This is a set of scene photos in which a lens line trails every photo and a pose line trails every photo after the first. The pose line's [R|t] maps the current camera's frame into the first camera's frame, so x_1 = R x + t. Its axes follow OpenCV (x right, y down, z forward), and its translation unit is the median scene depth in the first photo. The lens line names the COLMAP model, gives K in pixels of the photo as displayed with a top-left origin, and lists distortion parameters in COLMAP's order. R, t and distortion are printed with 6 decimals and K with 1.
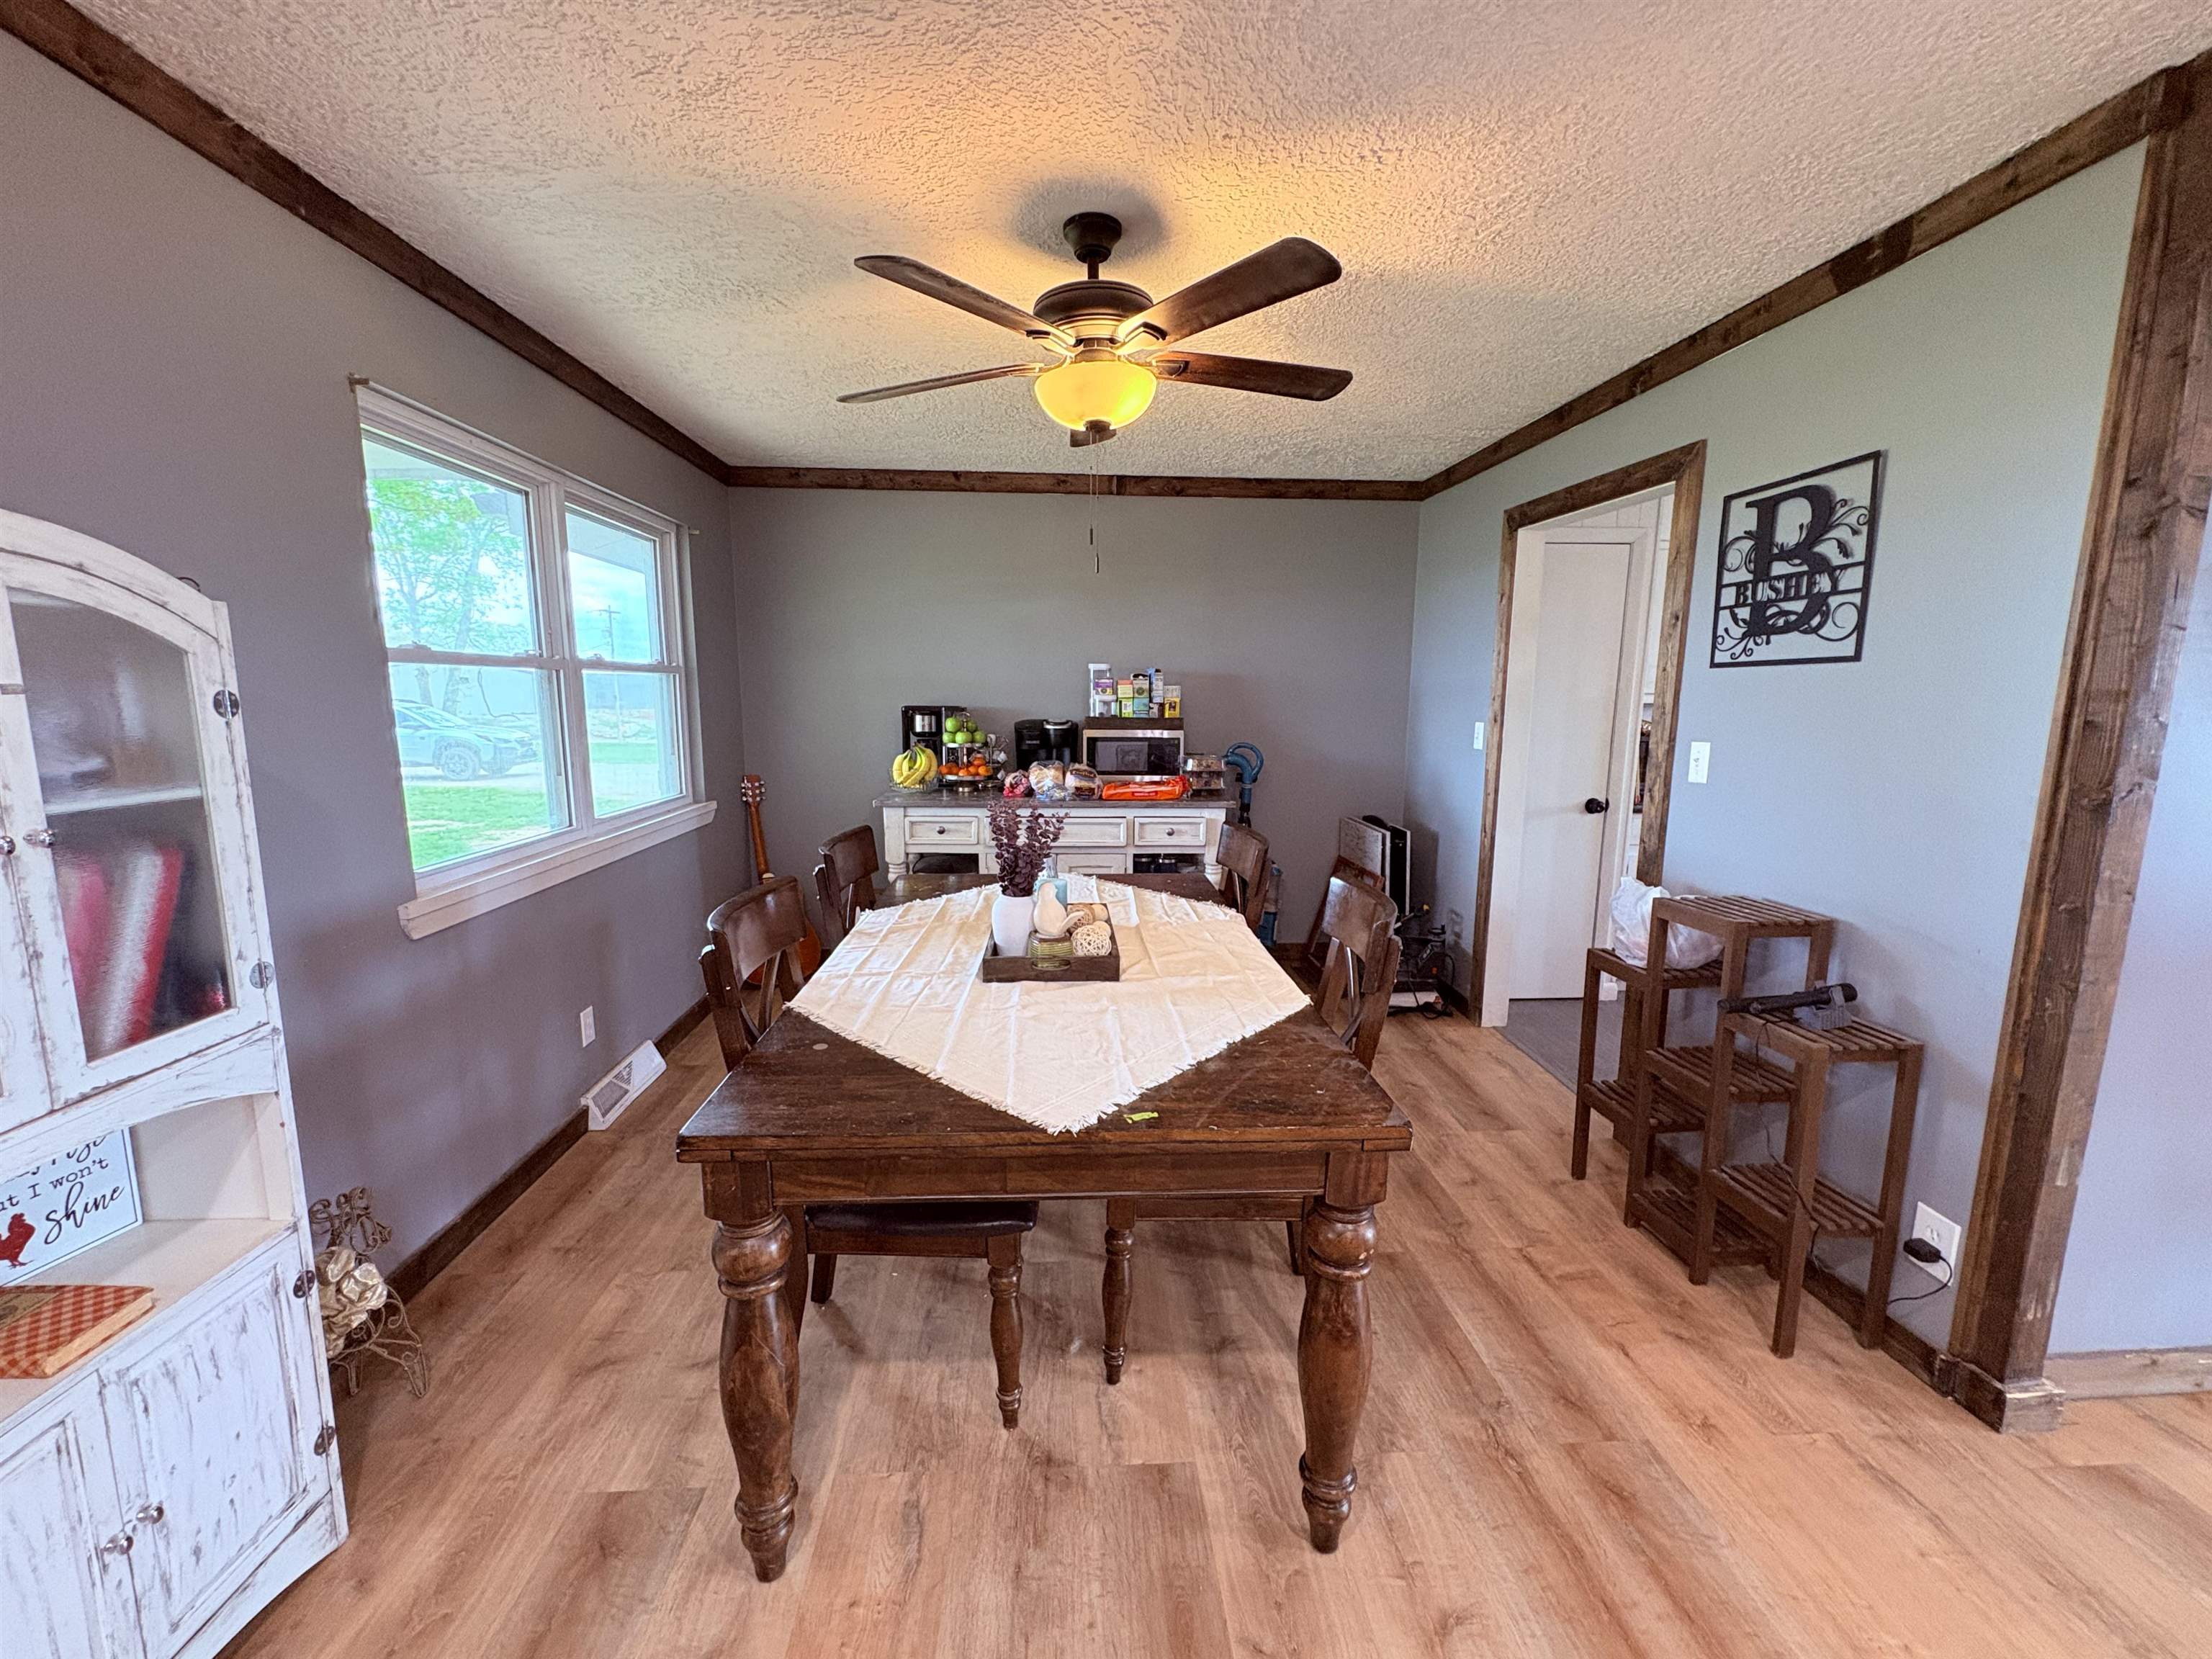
lens RADIAL K [[881.9, 0, 1099.4], [0, 881.9, 829.0], [0, 0, 1]] dist [-0.000340, 0.000241]
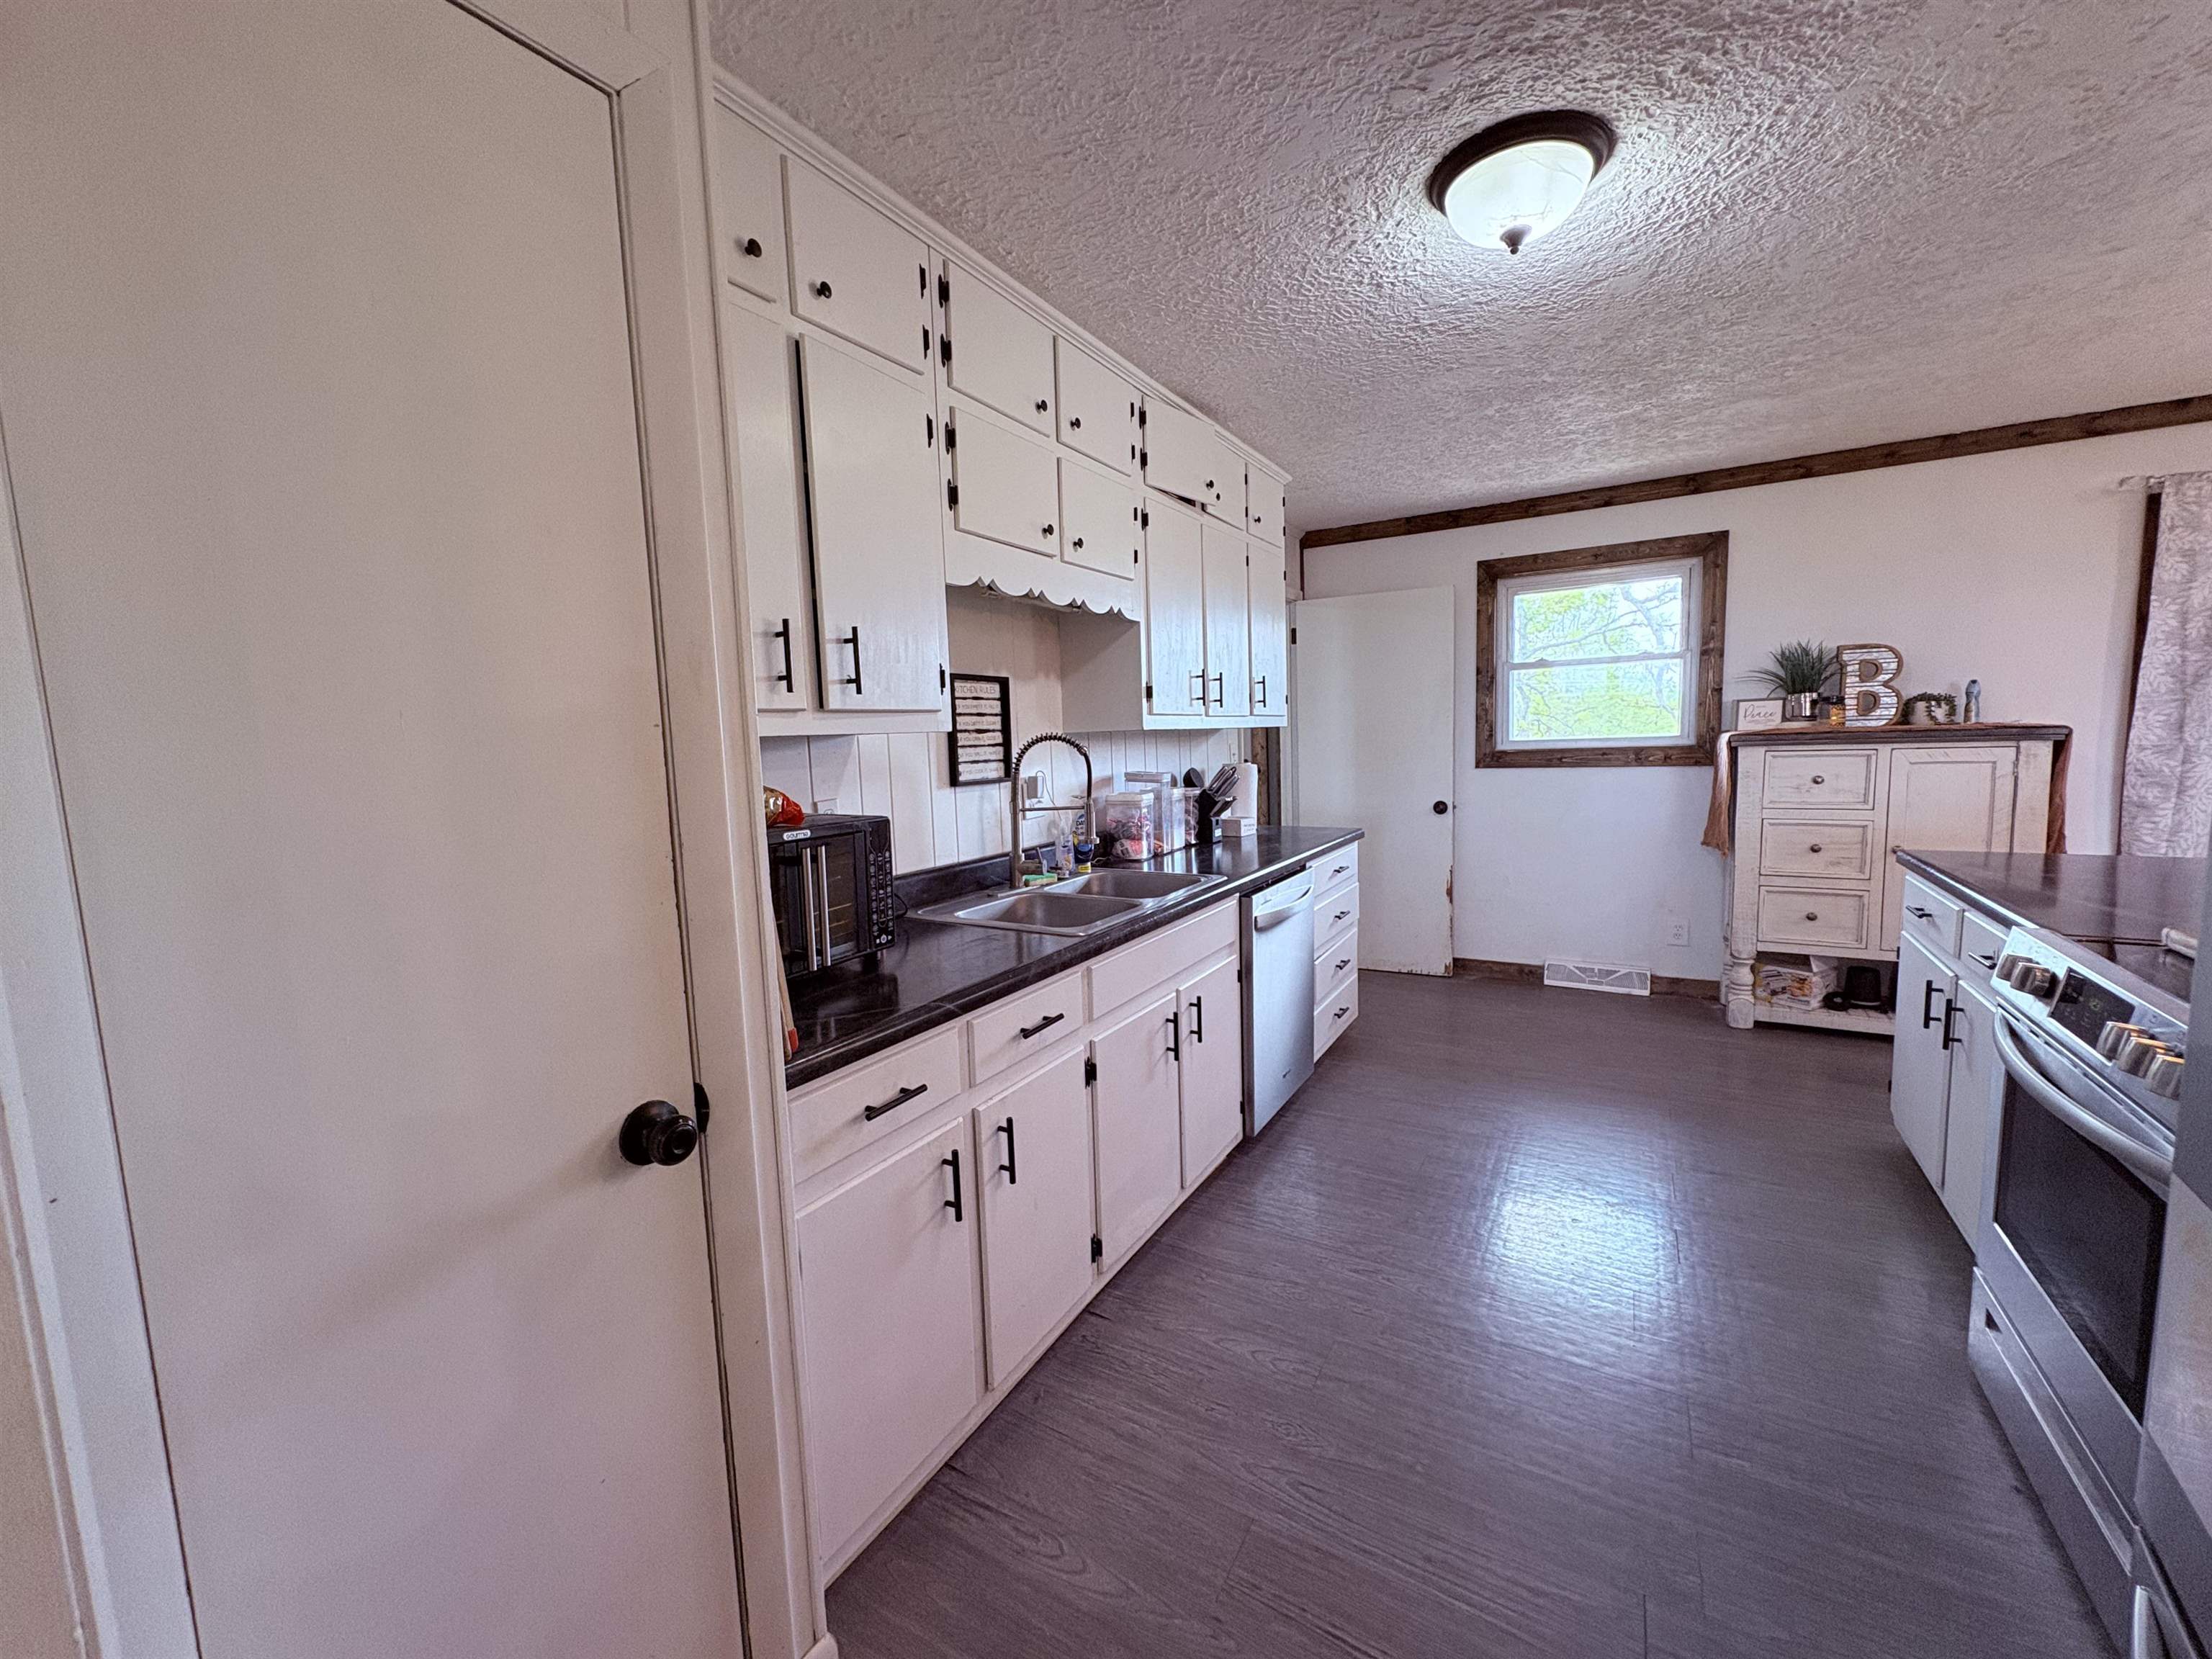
lens RADIAL K [[881.9, 0, 1109.4], [0, 881.9, 830.3], [0, 0, 1]] dist [-0.000340, 0.000241]
pose [[0.561798, -0.113836, 0.819405, 0.861269], [0.162507, 0.986375, 0.025614, -0.190496], [-0.811156, 0.118769, 0.572643, 1.456411]]
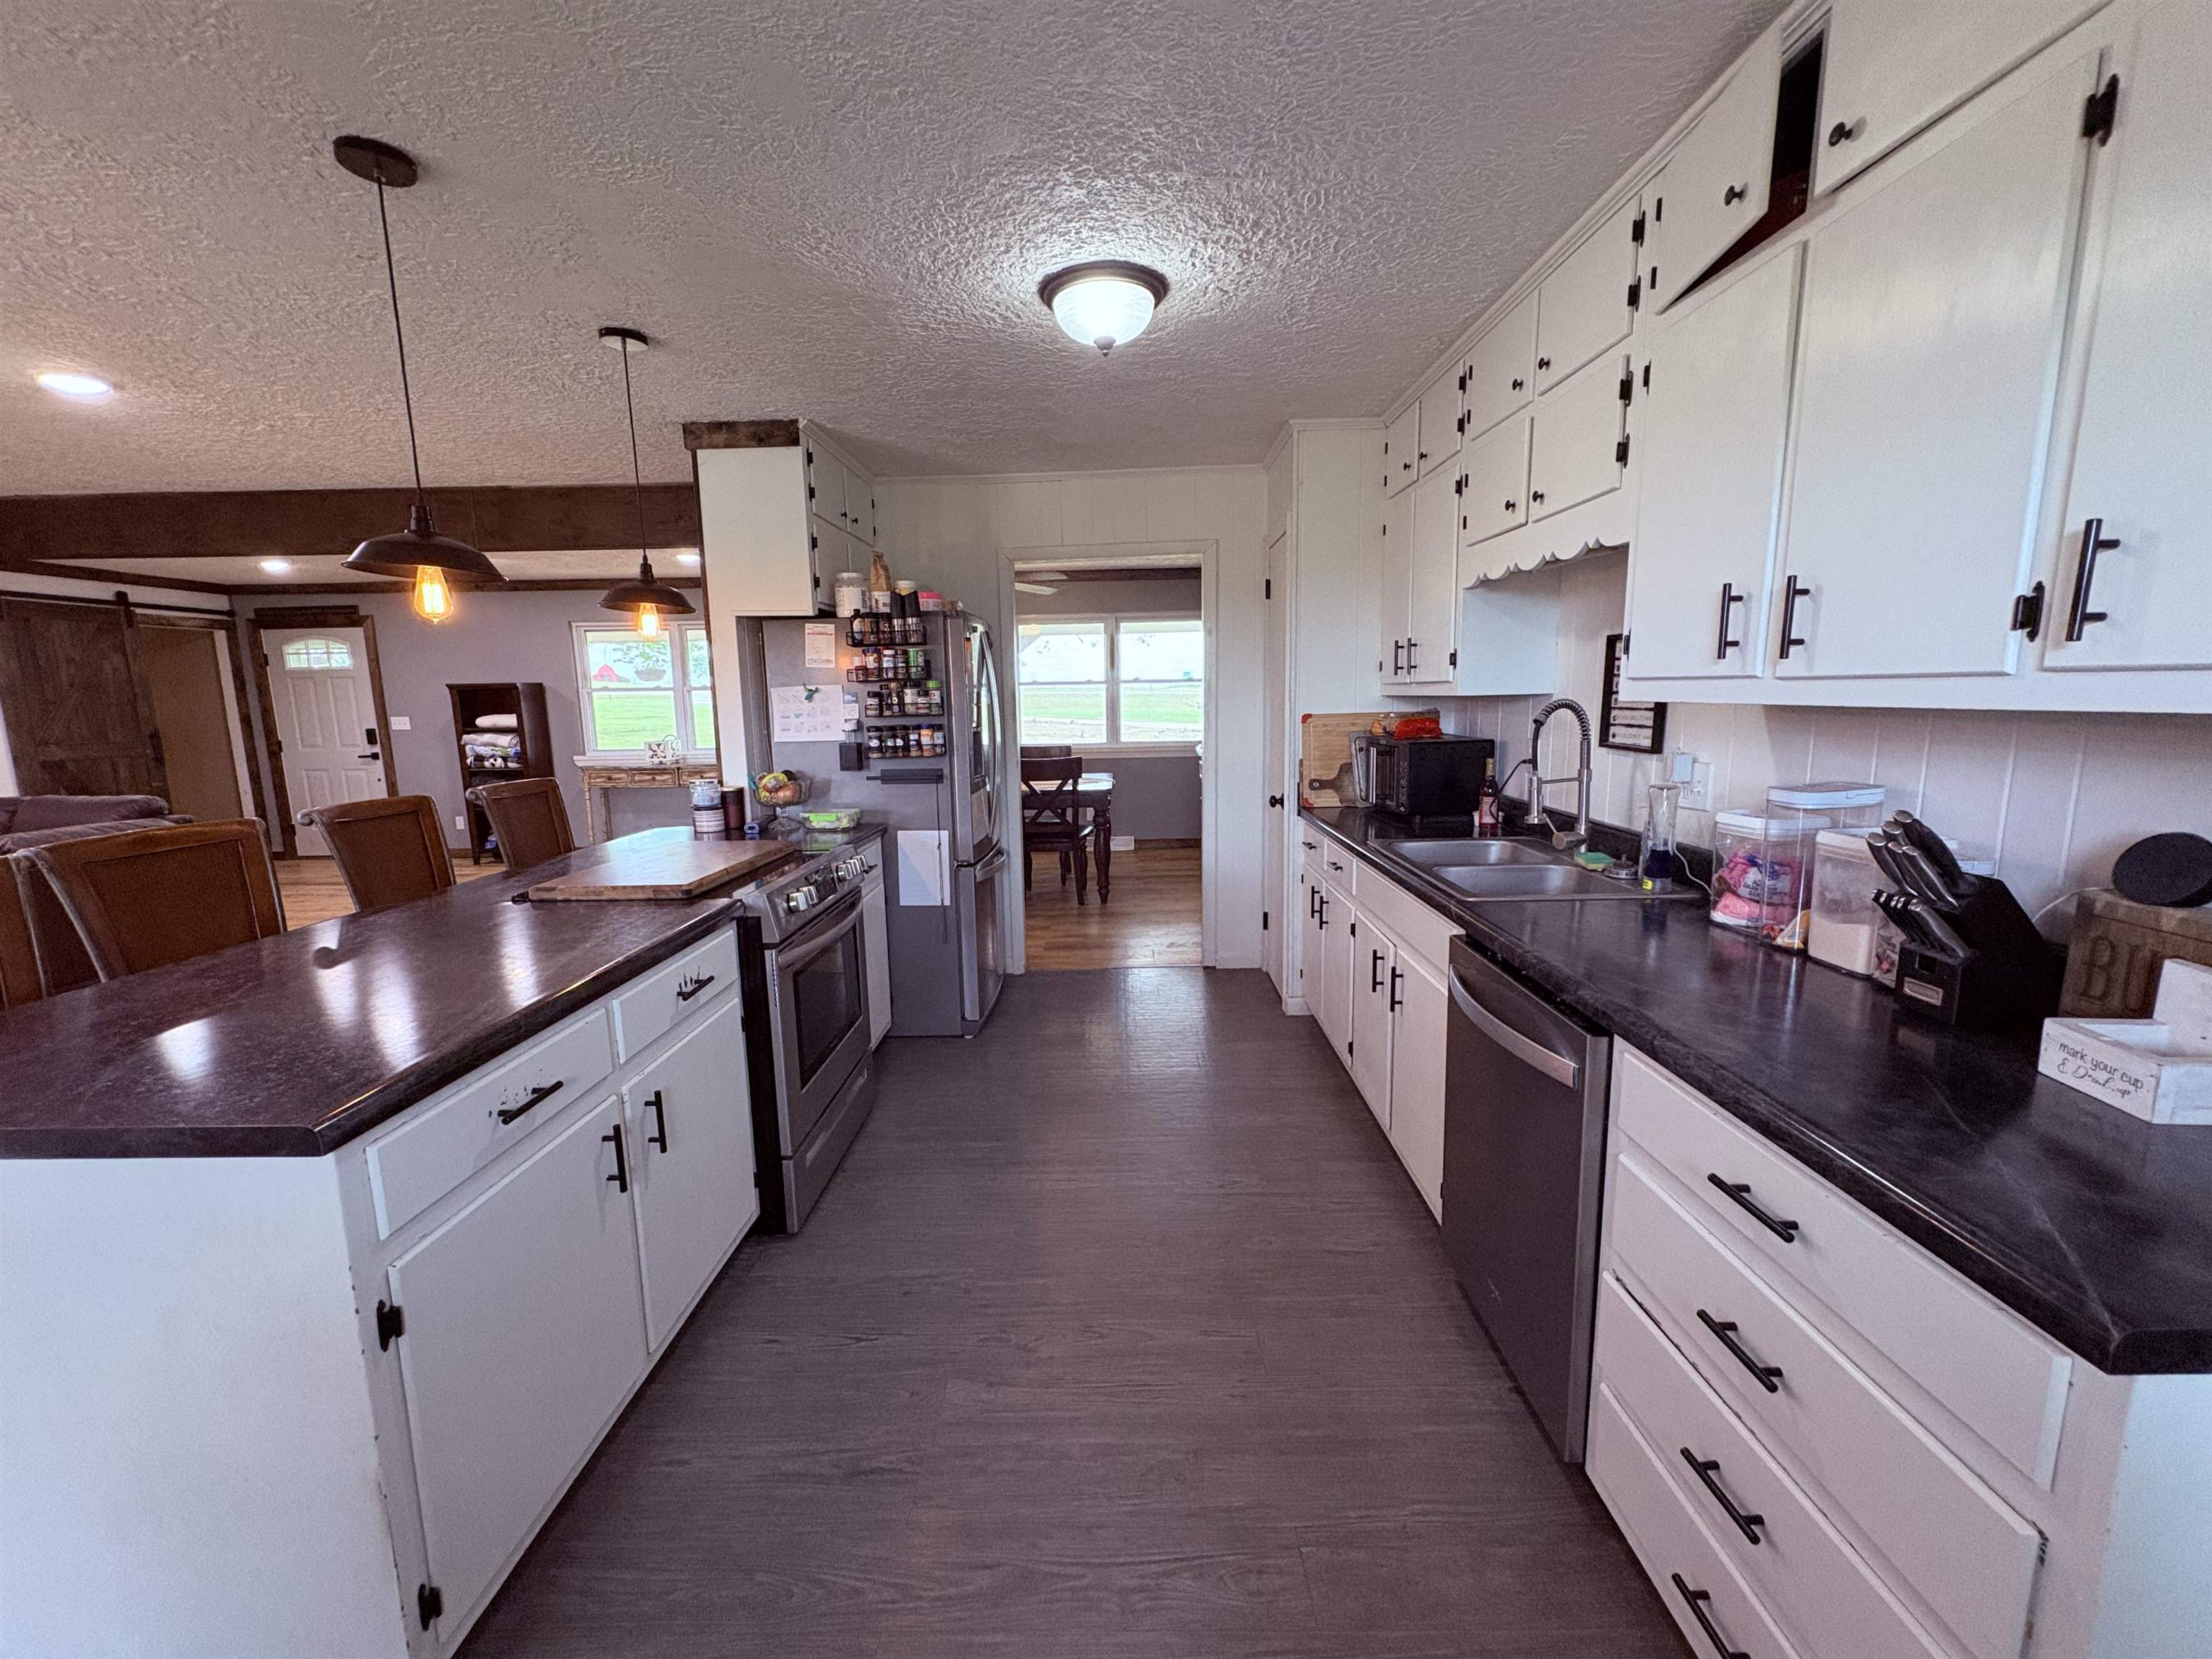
lens RADIAL K [[881.9, 0, 1105.0], [0, 881.9, 829.7], [0, 0, 1]] dist [-0.000340, 0.000241]
pose [[-0.075664, 0.149353, -0.985885, 3.048072], [-0.134347, 0.978177, 0.158496, -0.242232], [0.988041, 0.144443, -0.053948, 1.708099]]
